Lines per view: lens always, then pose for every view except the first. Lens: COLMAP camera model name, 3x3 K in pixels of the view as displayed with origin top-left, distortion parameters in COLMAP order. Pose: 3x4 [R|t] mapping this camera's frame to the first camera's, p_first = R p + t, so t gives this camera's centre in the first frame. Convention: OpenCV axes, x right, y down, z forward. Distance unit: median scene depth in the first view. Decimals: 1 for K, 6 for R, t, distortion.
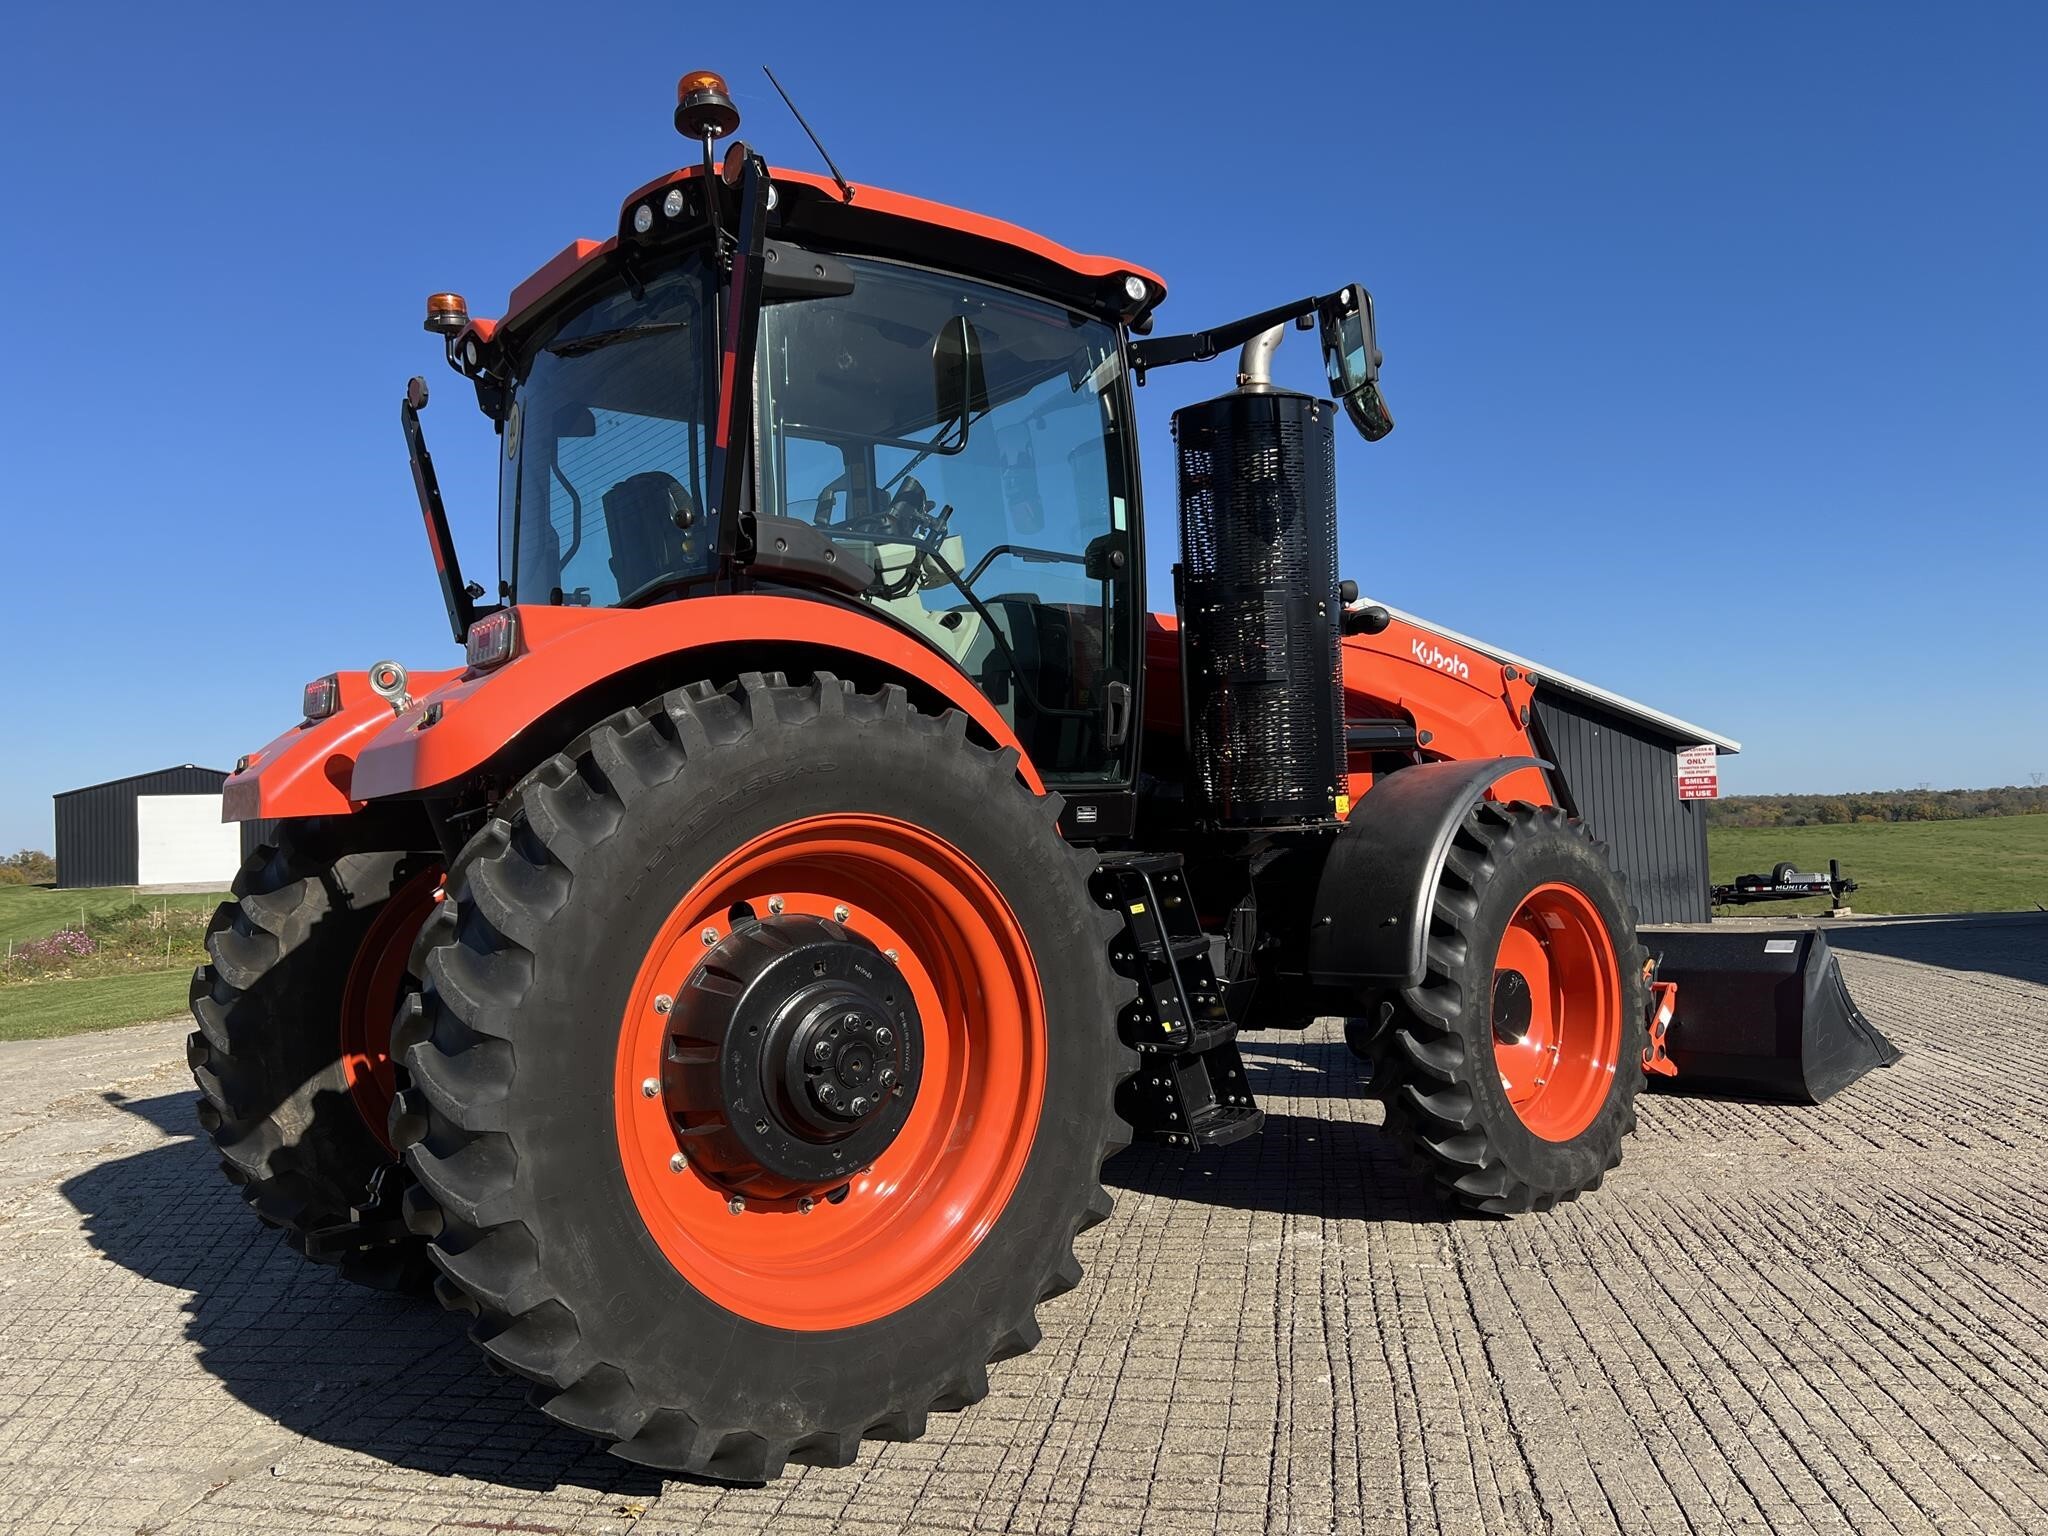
lens RADIAL K [[1530.6, 0, 1026.2], [0, 1530.6, 760.8], [0, 0, 1]] dist [0.079719, -0.098748]
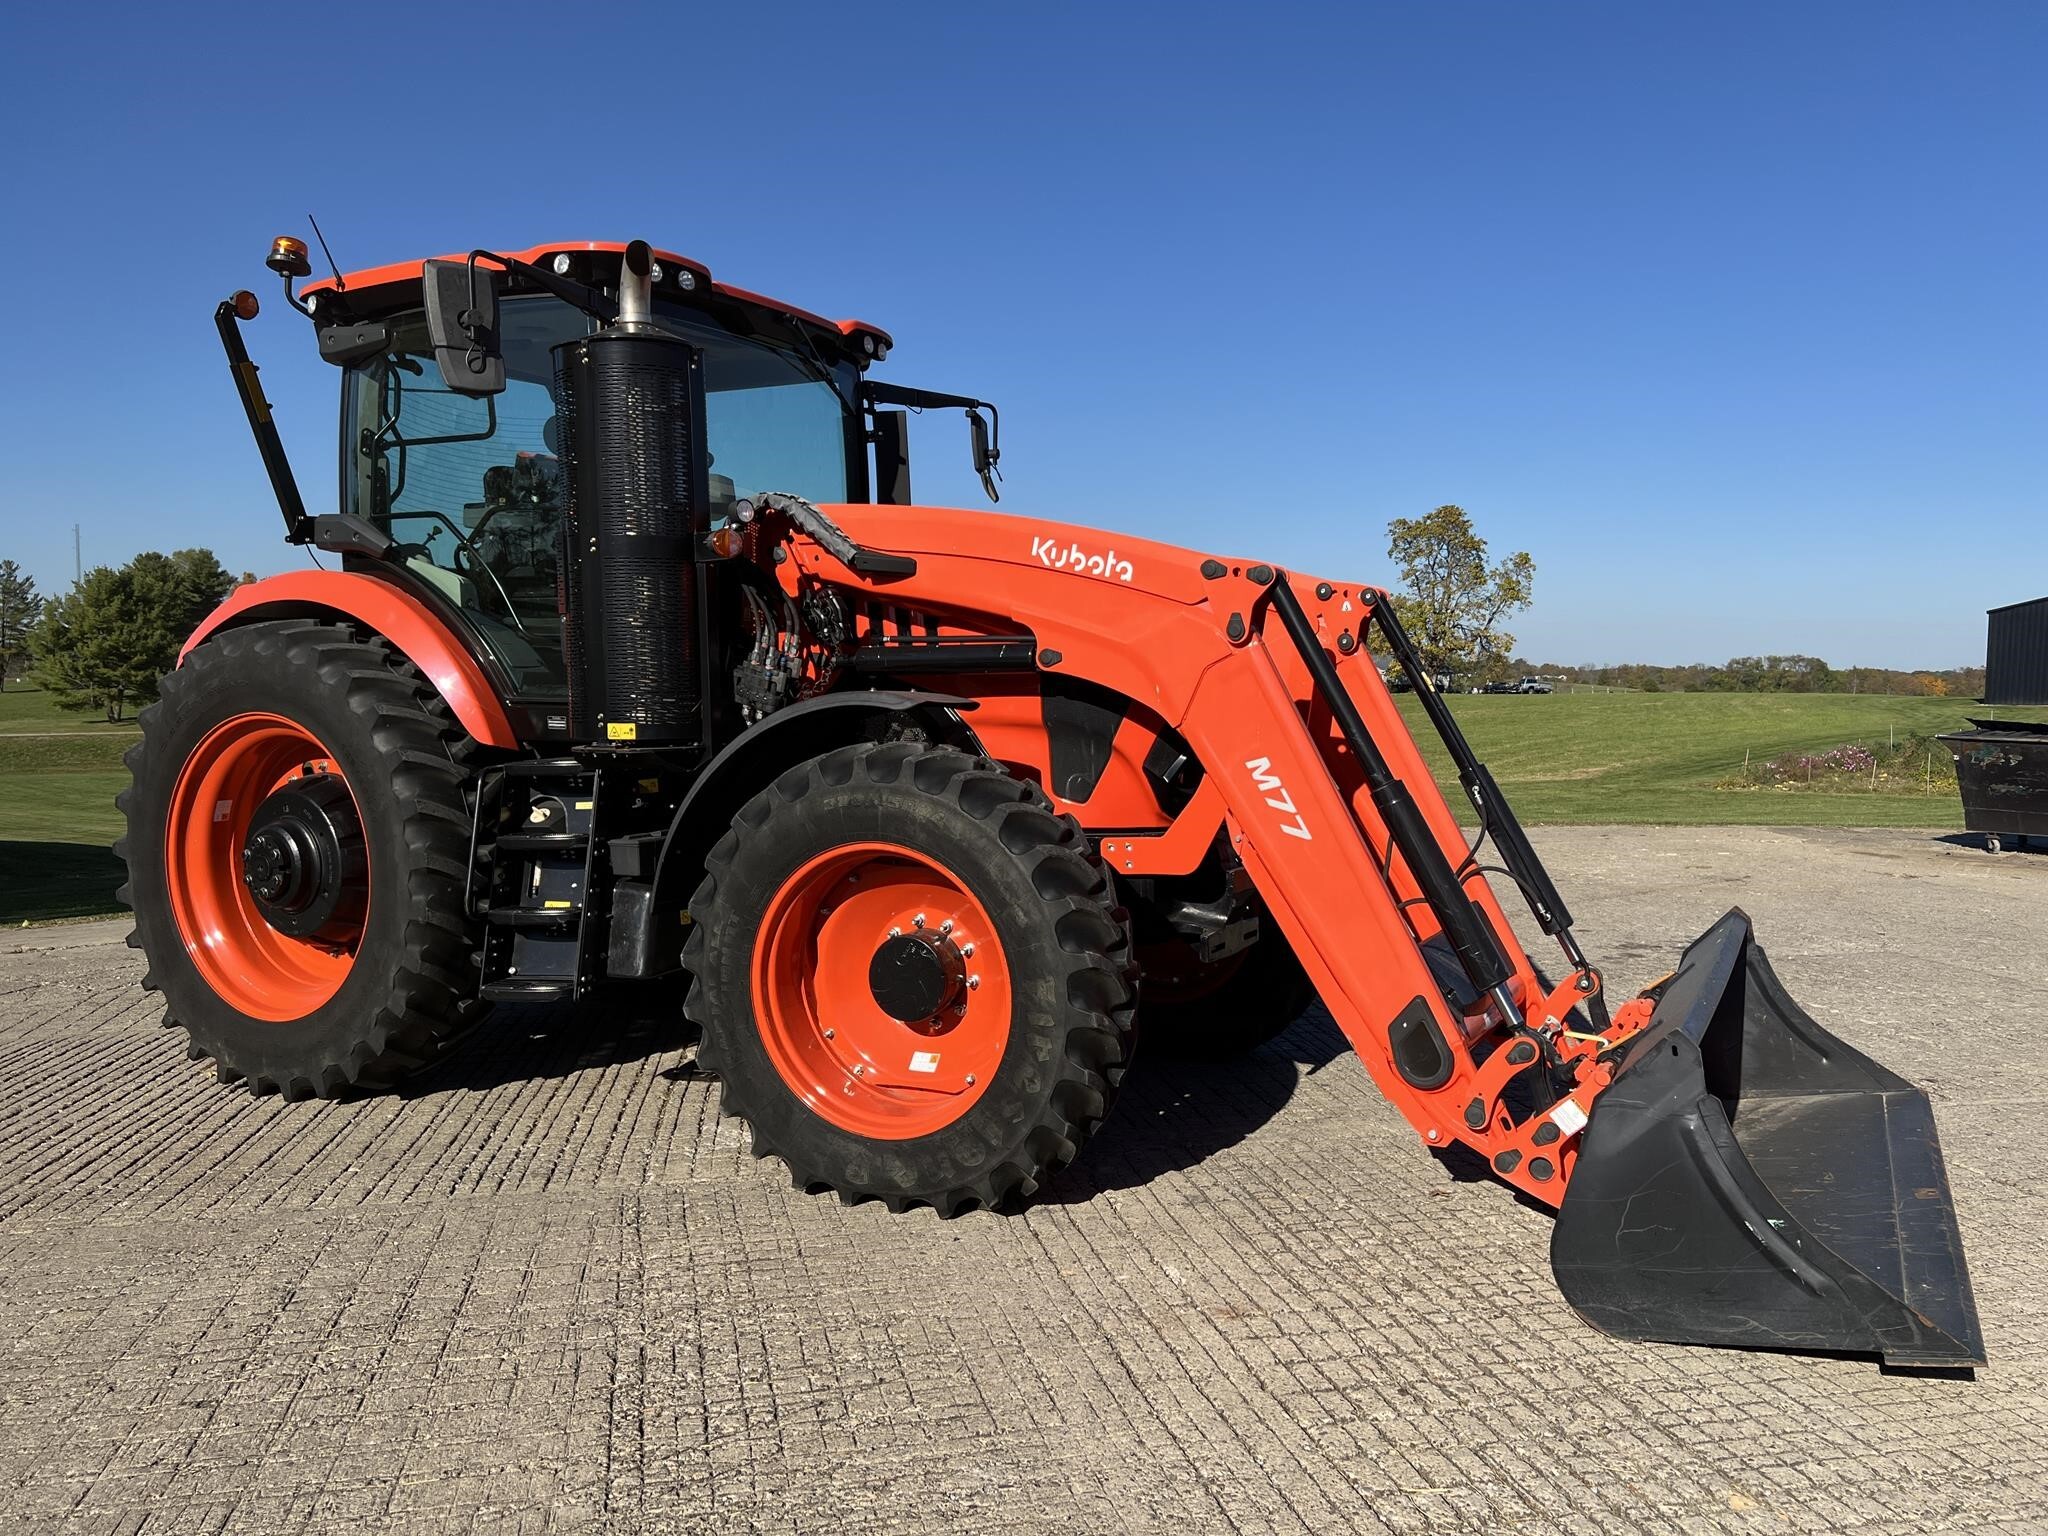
lens RADIAL K [[1532.8, 0, 1037.7], [0, 1532.8, 774.1], [0, 0, 1]] dist [0.092309, -0.128972]
pose [[0.387669, 0.107670, -0.915489, 1.303144], [0.012636, 0.992441, 0.122071, -0.068692], [0.921712, -0.058891, 0.383378, 0.868556]]
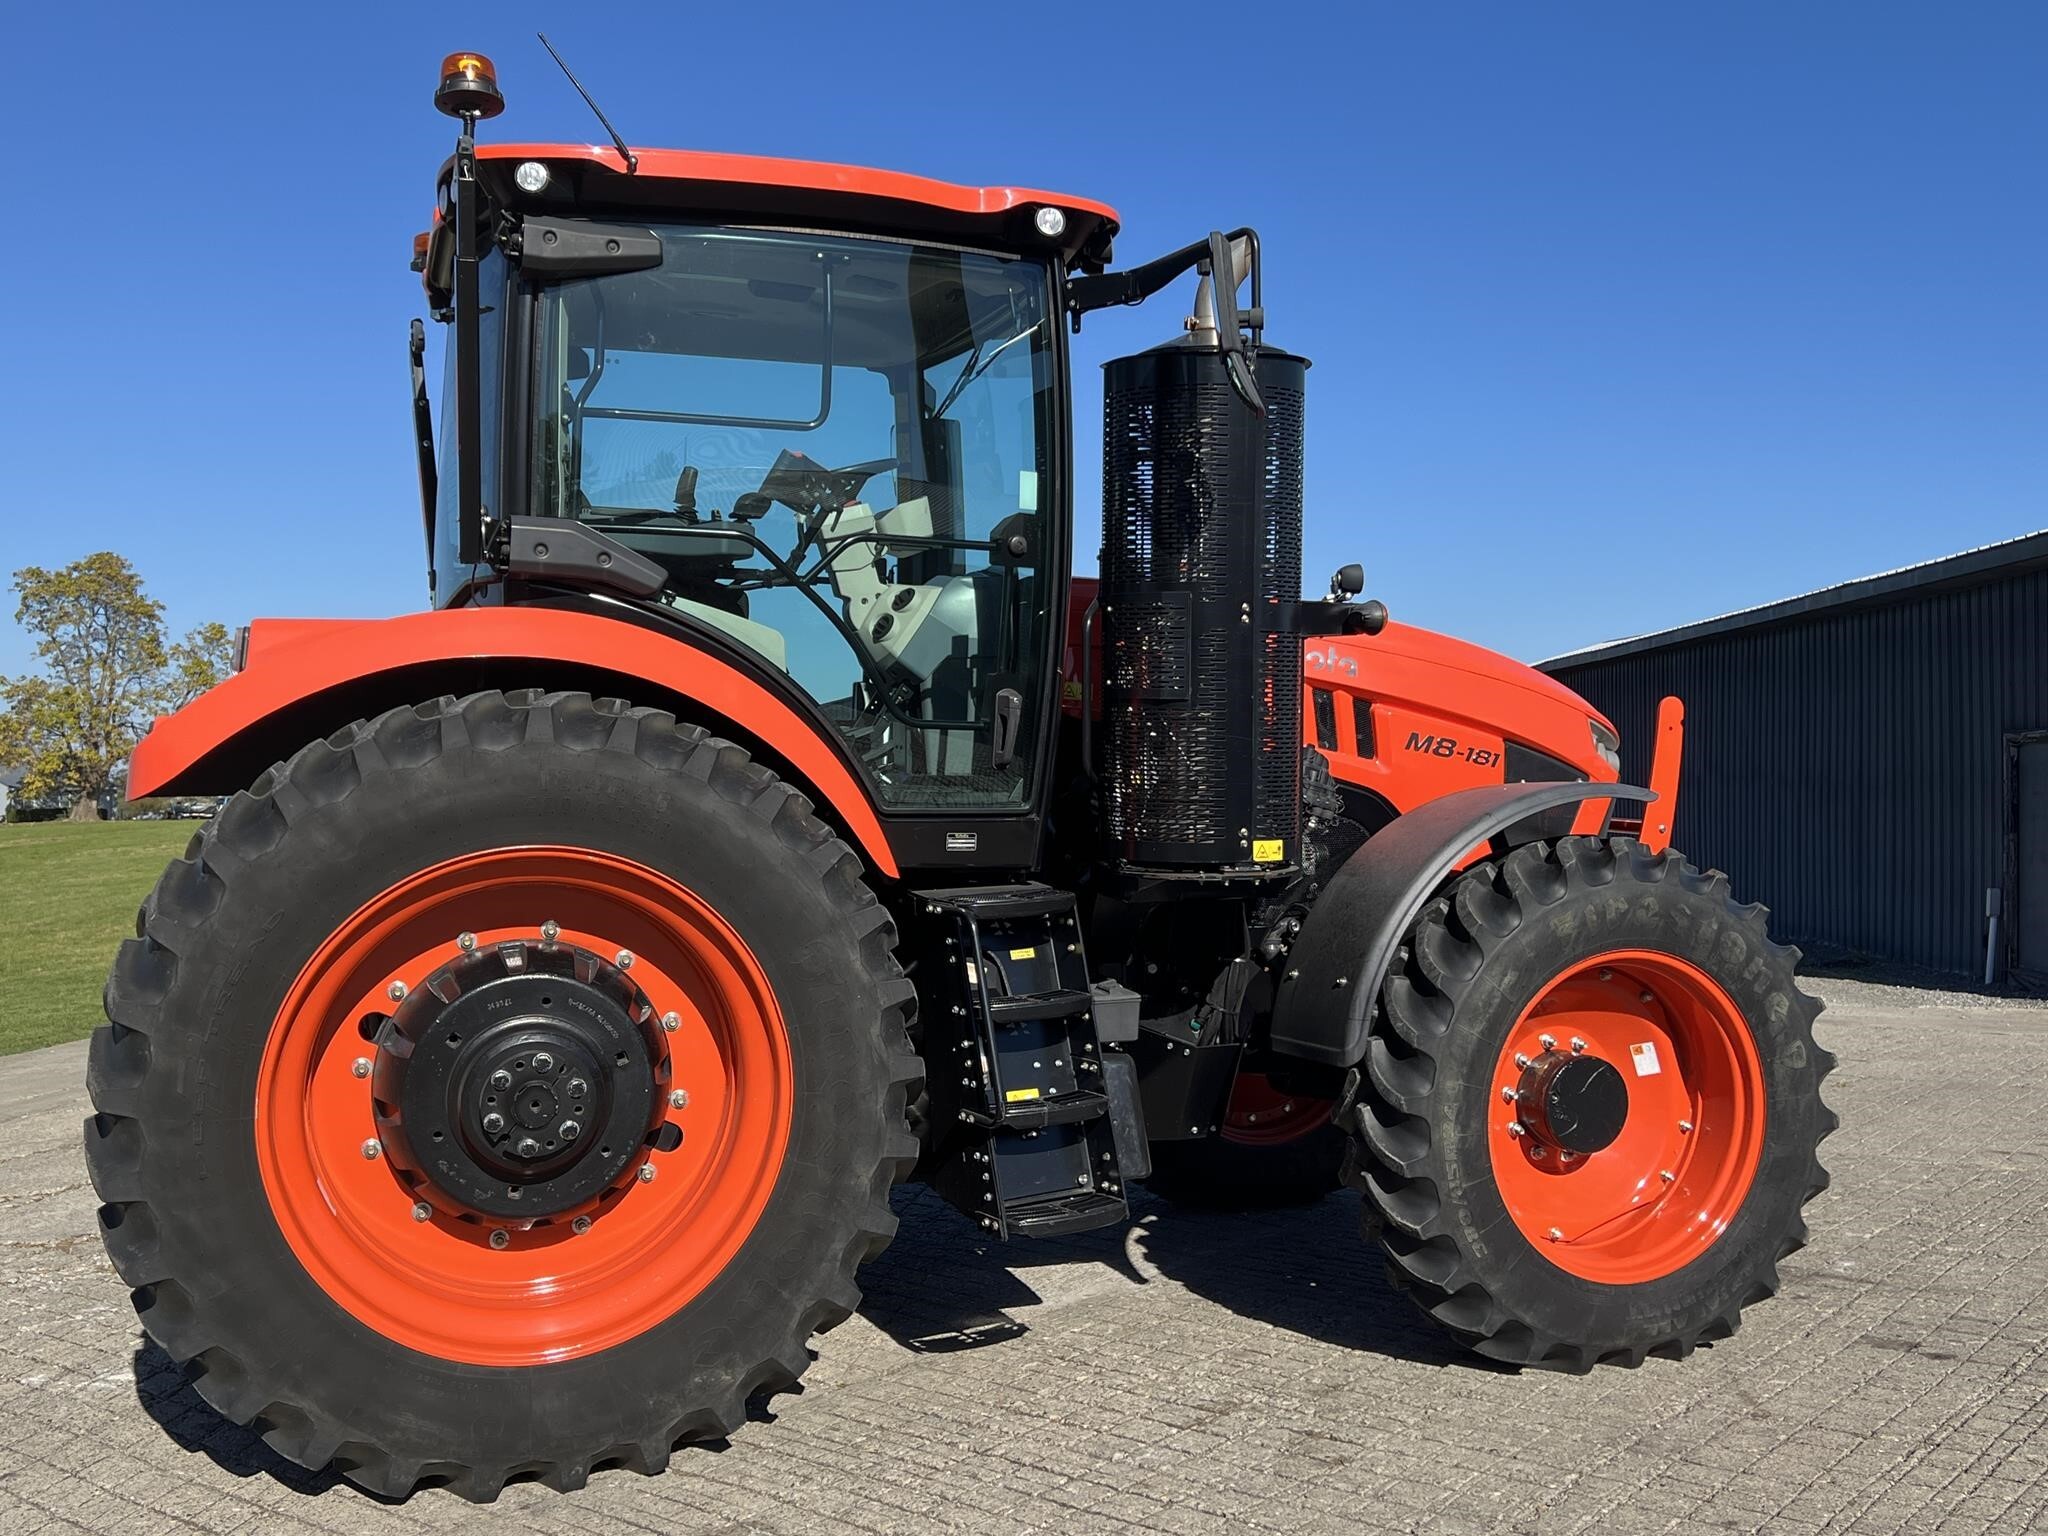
lens RADIAL K [[2044.8, 0, 1009.5], [0, 2044.8, 767.9], [0, 0, 1]] dist [0.157897, -0.347552]
pose [[0.928715, 0.062652, -0.365464, 0.482527], [-0.037448, 0.996431, 0.075656, -0.094910], [0.368900, -0.056577, 0.927746, -0.066880]]
